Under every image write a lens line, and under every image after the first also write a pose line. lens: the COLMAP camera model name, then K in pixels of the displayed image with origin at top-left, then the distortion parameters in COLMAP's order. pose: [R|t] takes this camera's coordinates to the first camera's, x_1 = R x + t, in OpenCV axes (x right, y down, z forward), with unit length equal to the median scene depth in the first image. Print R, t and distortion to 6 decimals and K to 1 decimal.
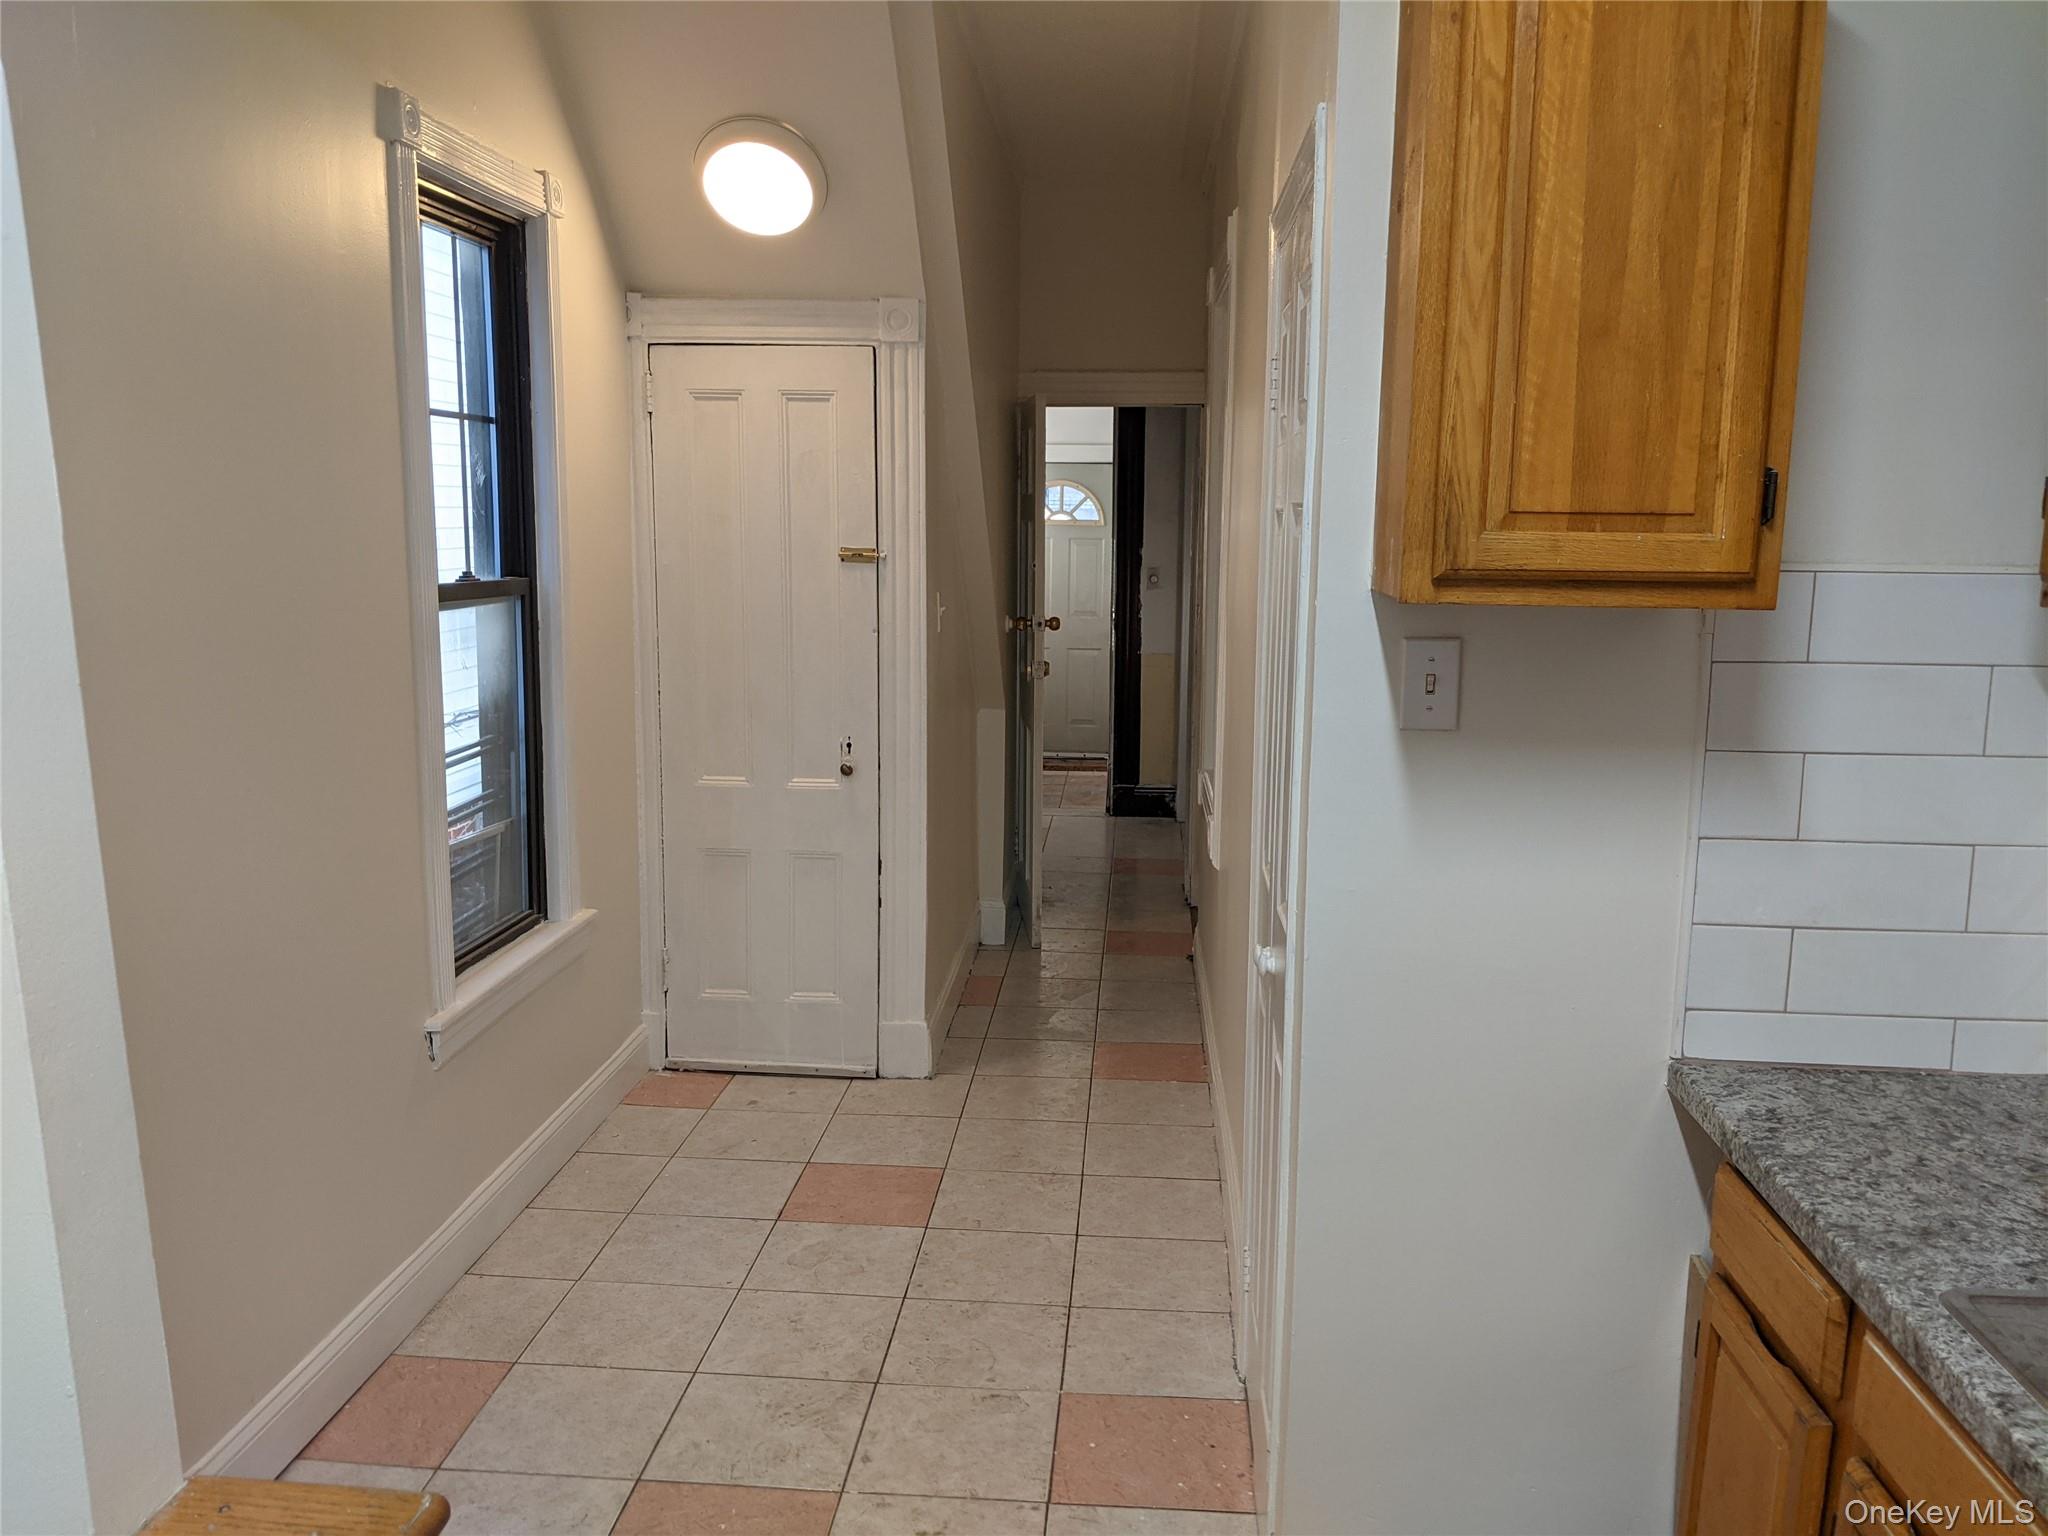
lens RADIAL K [[1595.2, 0, 1037.9], [0, 1595.2, 781.2], [0, 0, 1]] dist [0.050236, -0.104405]
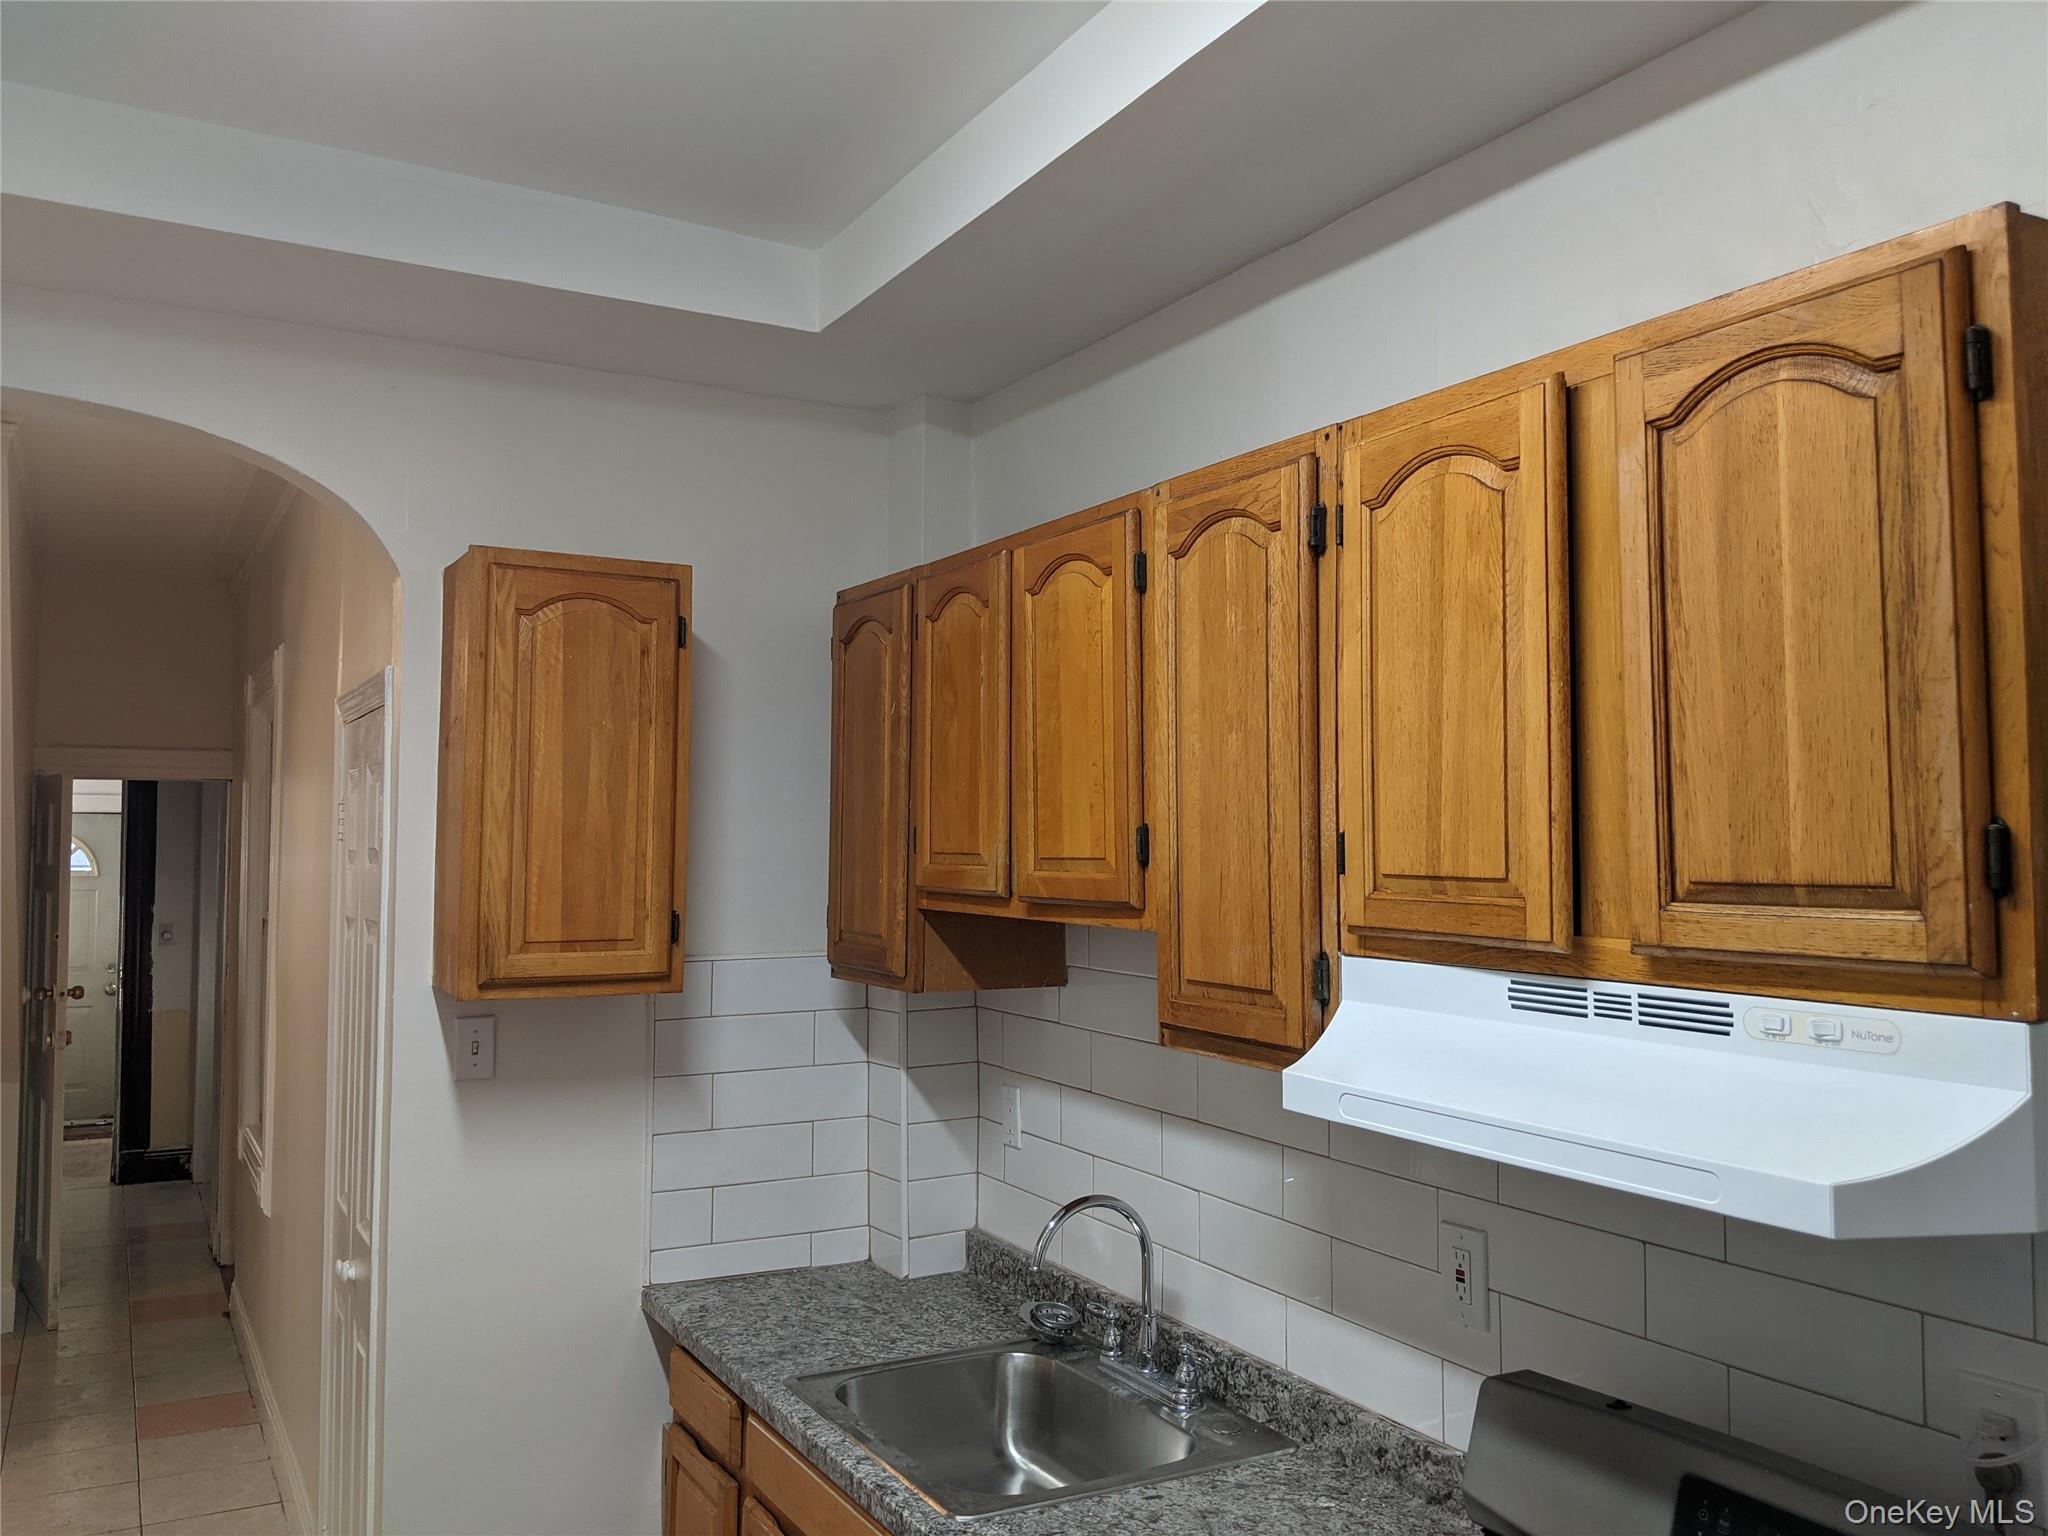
lens RADIAL K [[1595.2, 0, 1012.7], [0, 1595.2, 749.8], [0, 0, 1]] dist [0.050236, -0.104405]
pose [[0.836625, 0.025952, 0.547160, -0.129903], [0.093856, 0.977314, -0.189863, -0.001761], [-0.539675, 0.210198, 0.815210, -0.442527]]
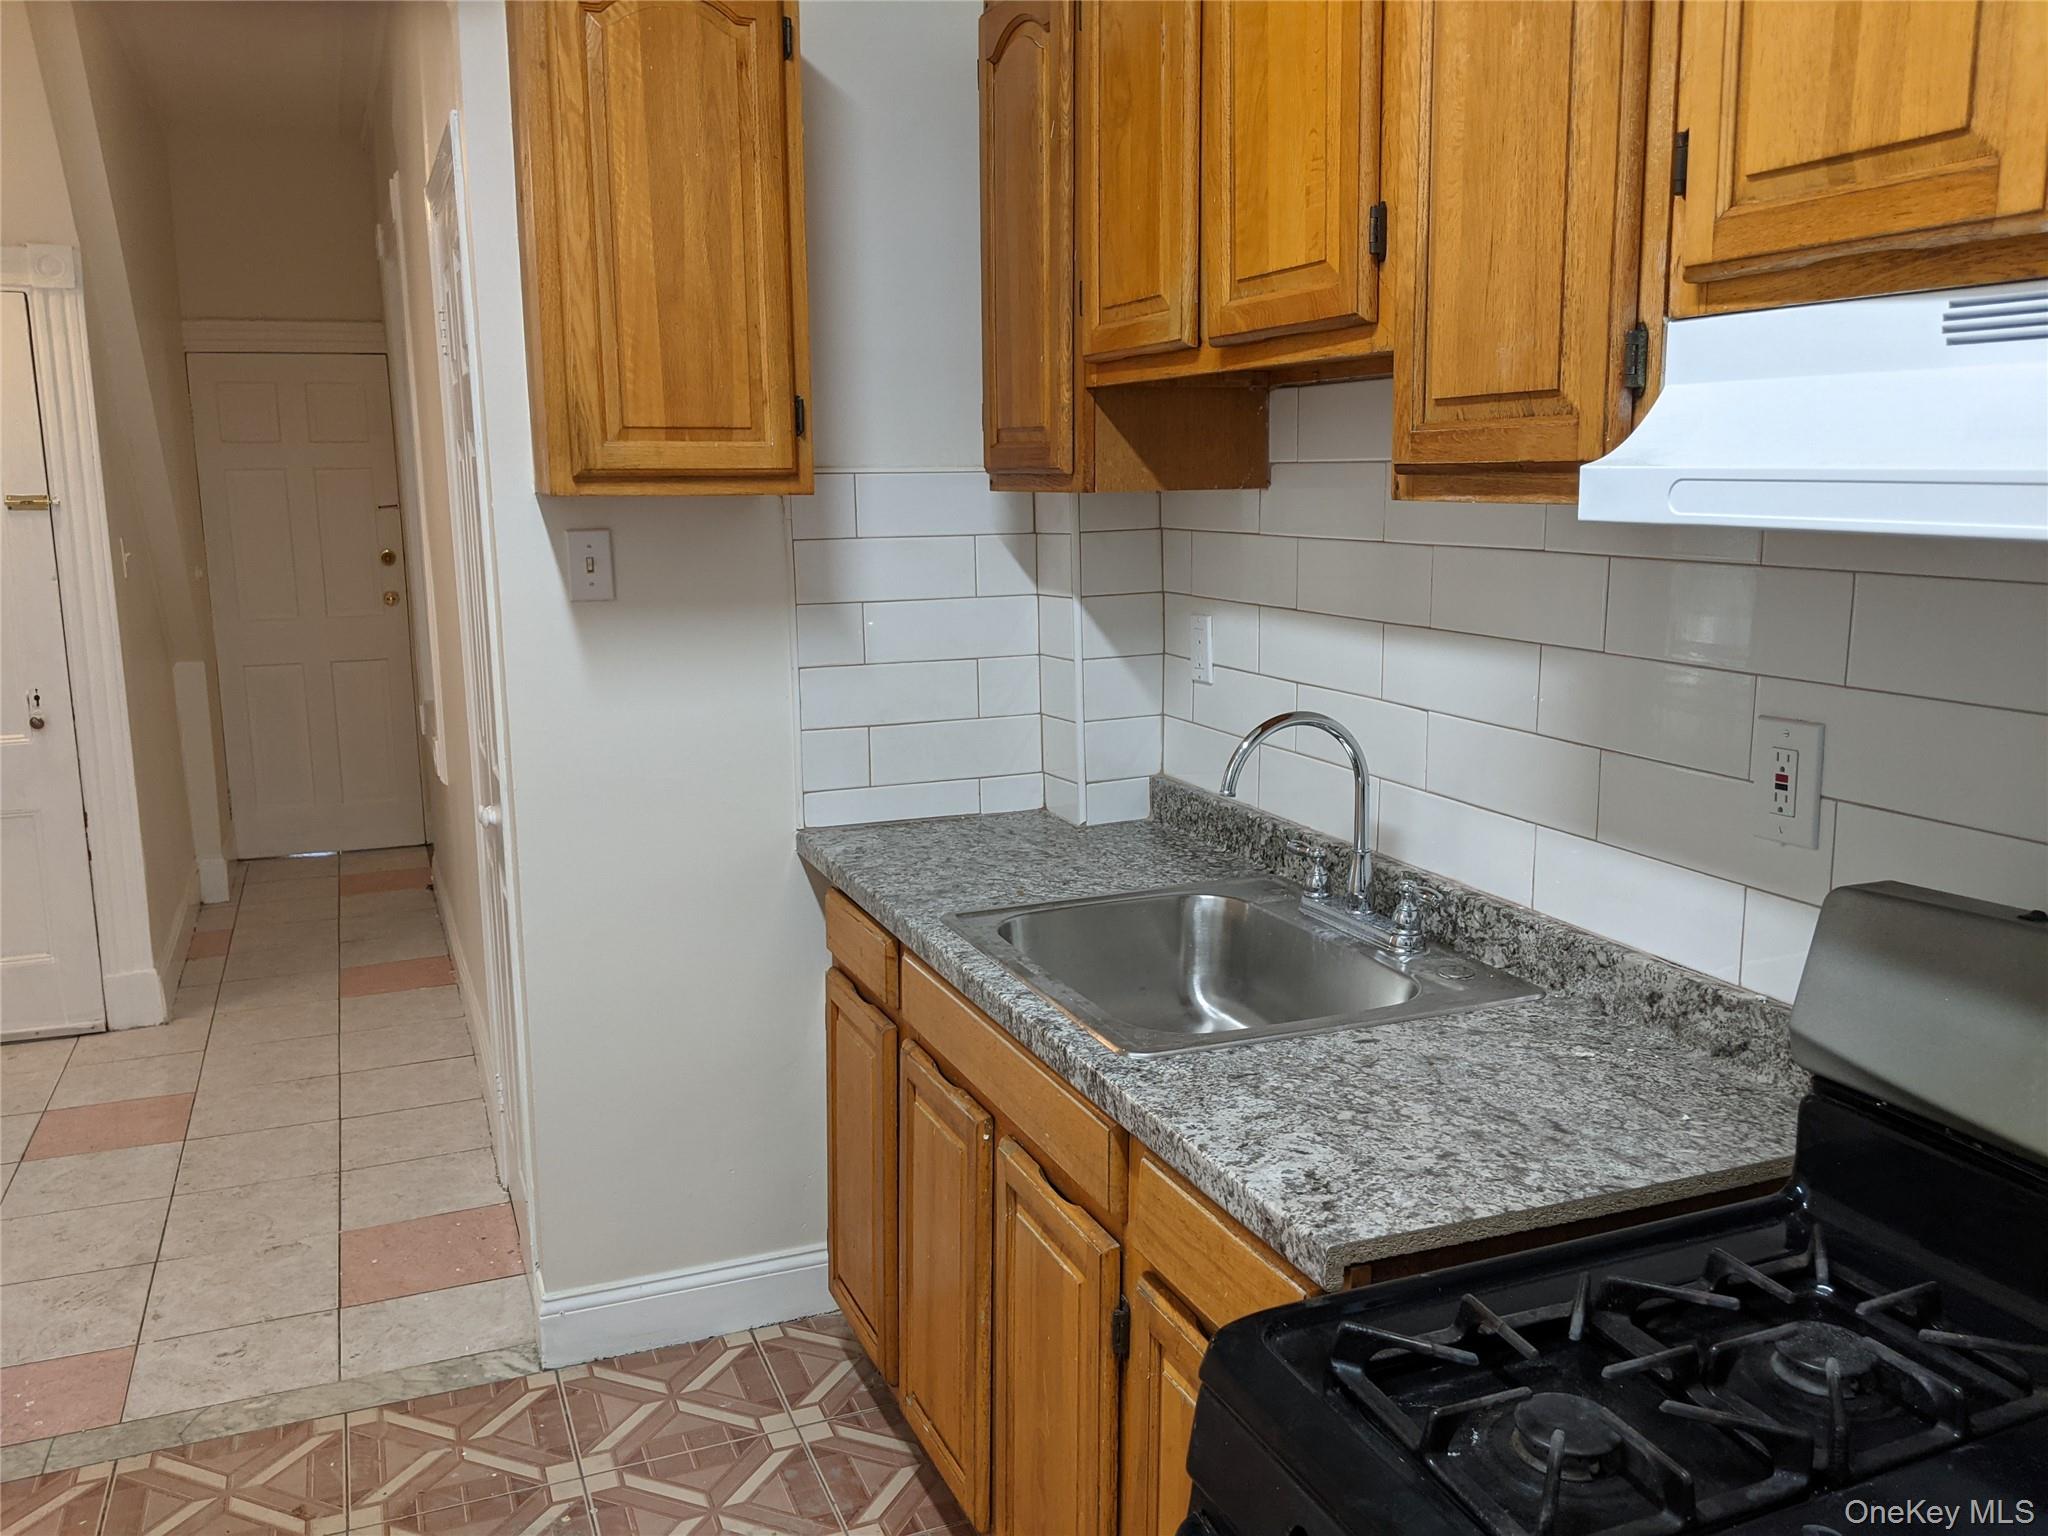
lens RADIAL K [[1595.2, 0, 1028.3], [0, 1595.2, 756.1], [0, 0, 1]] dist [0.050236, -0.104405]
pose [[0.892120, -0.099209, 0.440772, -0.021849], [0.094993, 0.994974, 0.031683, 0.071725], [-0.441700, 0.013605, 0.897060, -0.270203]]
